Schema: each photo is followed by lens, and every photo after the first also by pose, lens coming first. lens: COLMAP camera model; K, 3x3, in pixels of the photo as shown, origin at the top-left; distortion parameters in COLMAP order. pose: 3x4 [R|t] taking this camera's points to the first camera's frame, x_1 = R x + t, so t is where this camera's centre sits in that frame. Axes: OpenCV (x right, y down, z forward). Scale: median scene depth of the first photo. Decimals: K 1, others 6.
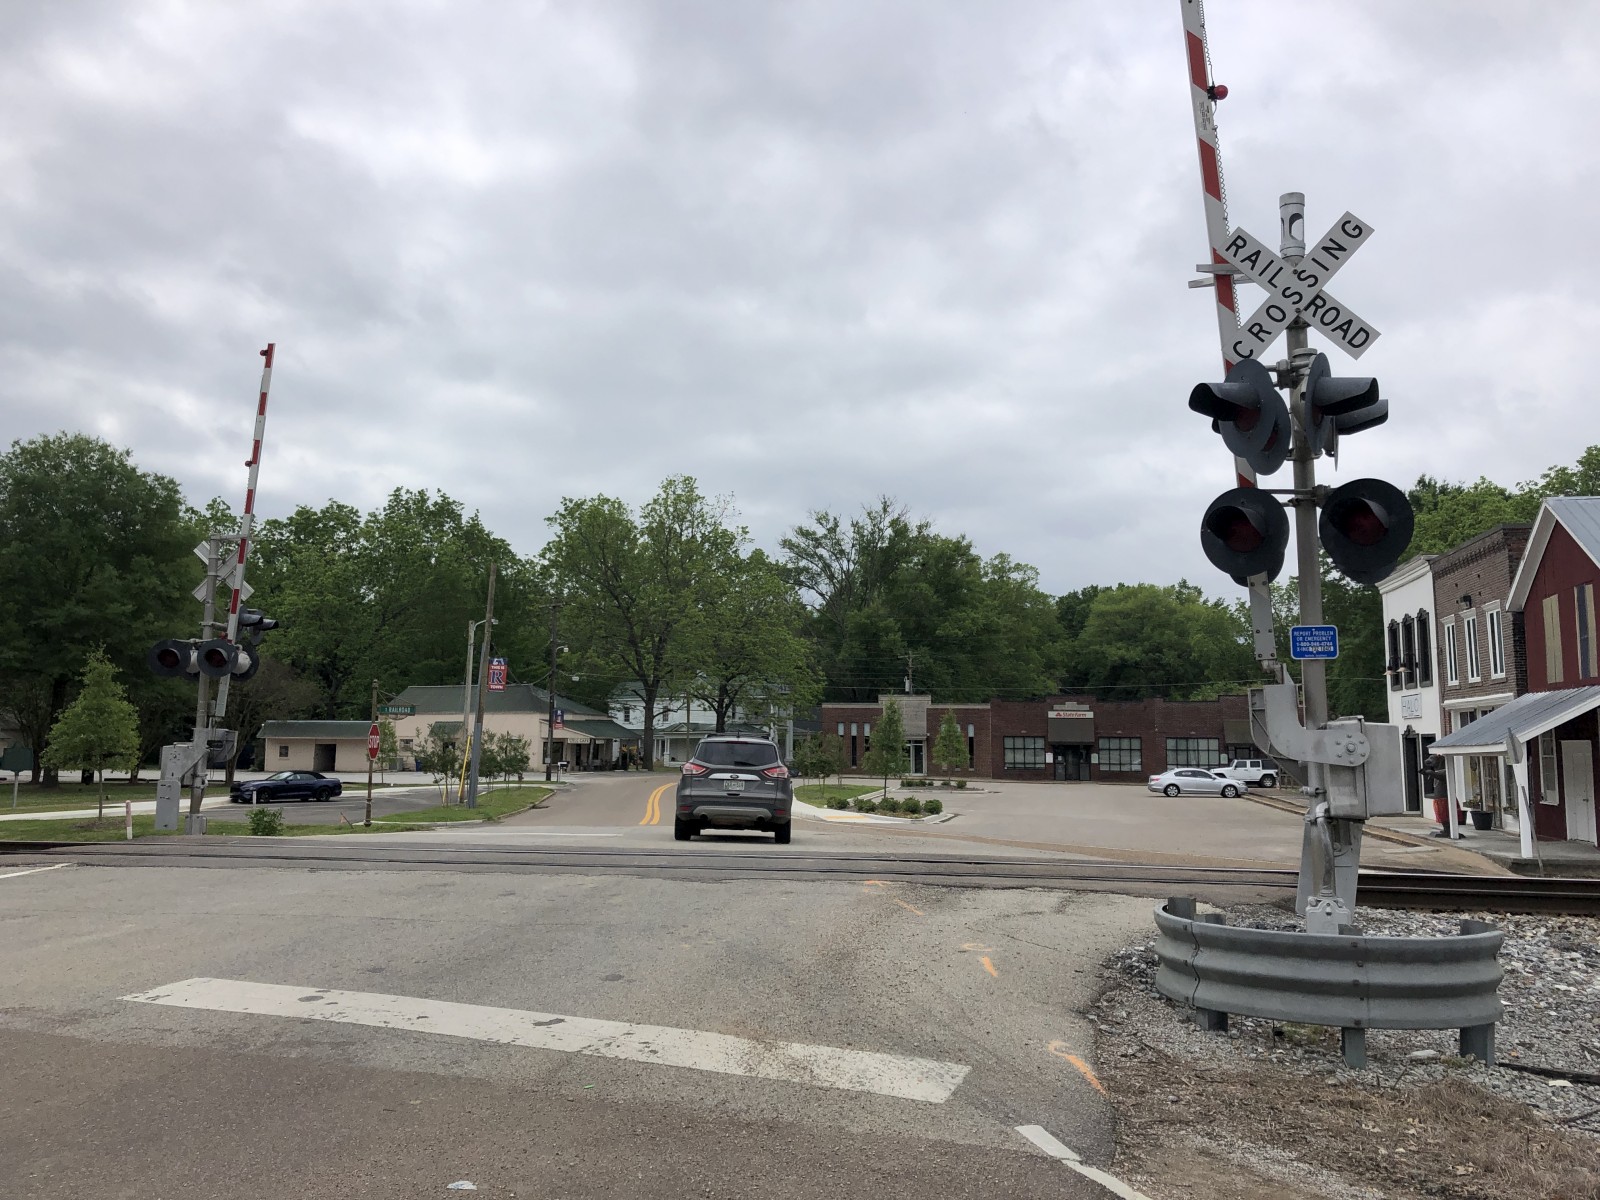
lens RADIAL K [[1314.2, 0, 797.5], [0, 1314.2, 553.9], [0, 0, 1]] dist [0.016603, -0.016823]
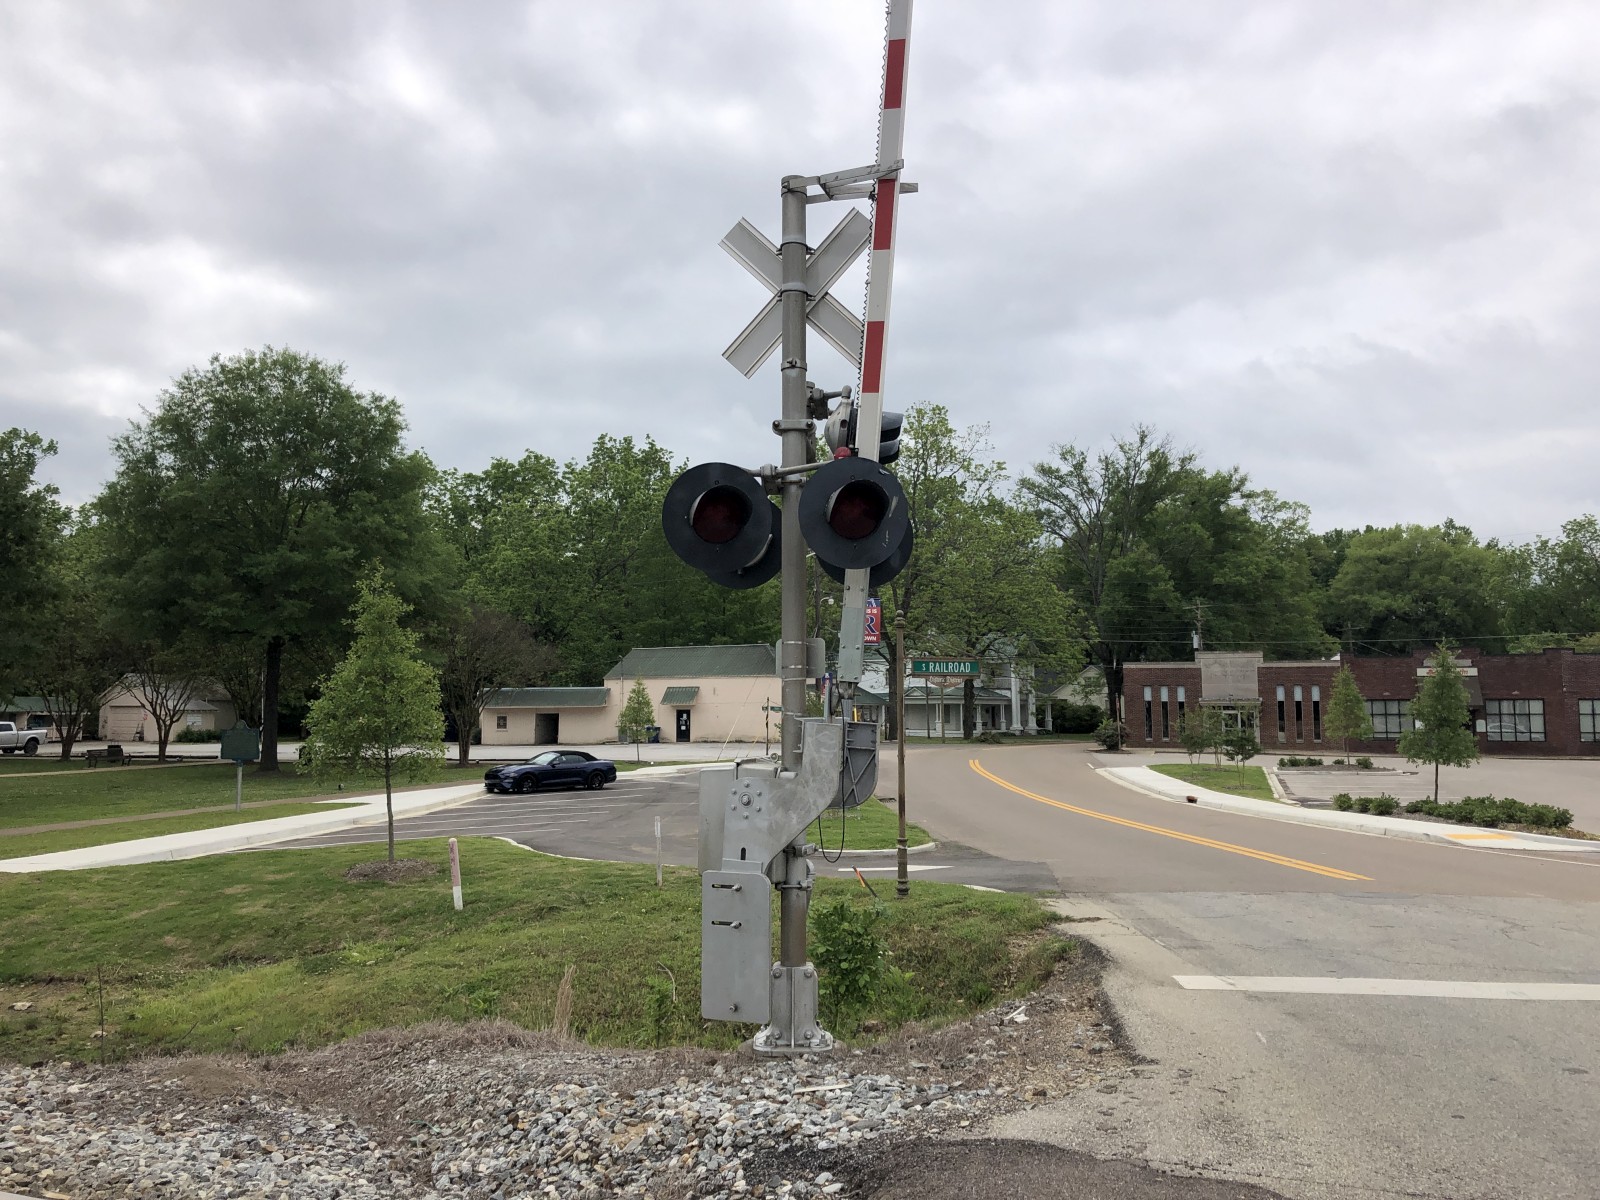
lens RADIAL K [[1314.2, 0, 779.2], [0, 1314.2, 539.6], [0, 0, 1]] dist [0.016603, -0.016823]
pose [[0.991741, -0.023628, -0.126060, -0.132623], [0.025760, 0.999551, 0.015310, 0.025502], [0.125642, -0.018430, 0.991904, 0.210047]]
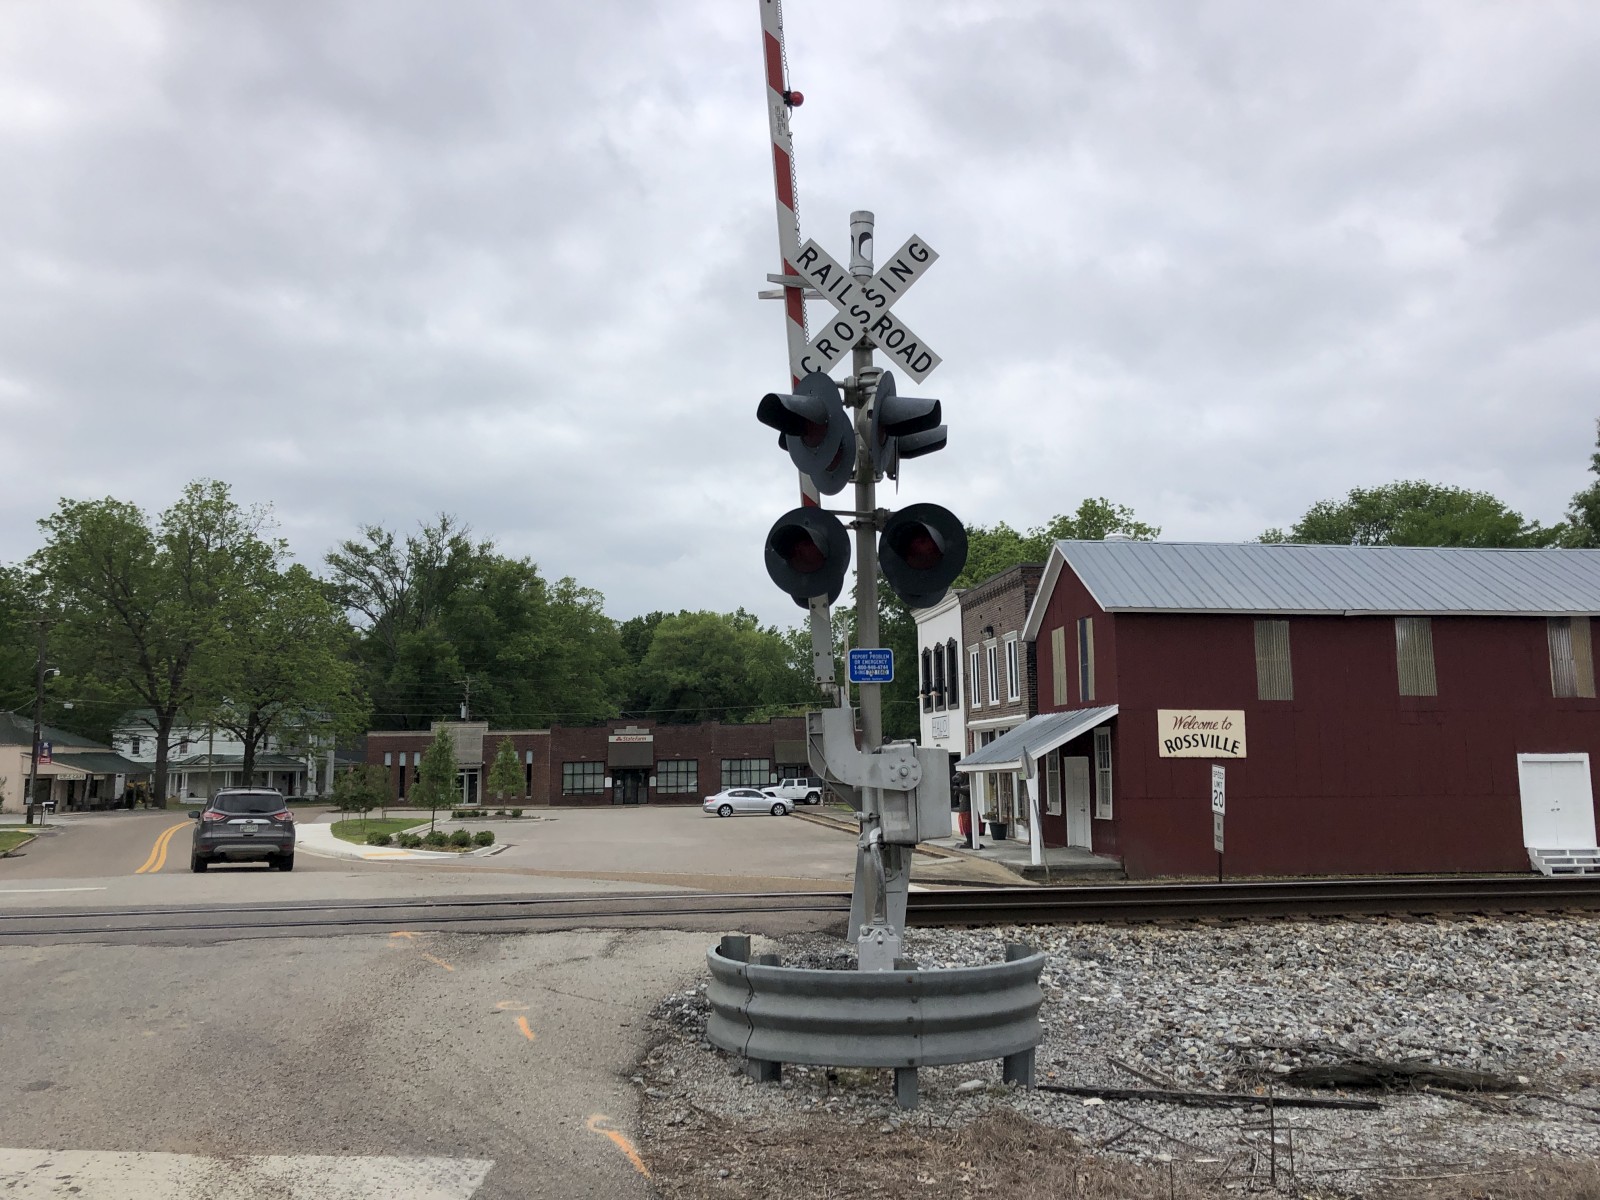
lens RADIAL K [[1314.2, 0, 819.5], [0, 1314.2, 597.5], [0, 0, 1]] dist [0.016603, -0.016823]
pose [[0.941119, 0.023153, 0.337282, 0.003862], [-0.027916, 0.999567, 0.009277, 0.001449], [-0.336921, -0.018147, 0.941358, 0.015490]]
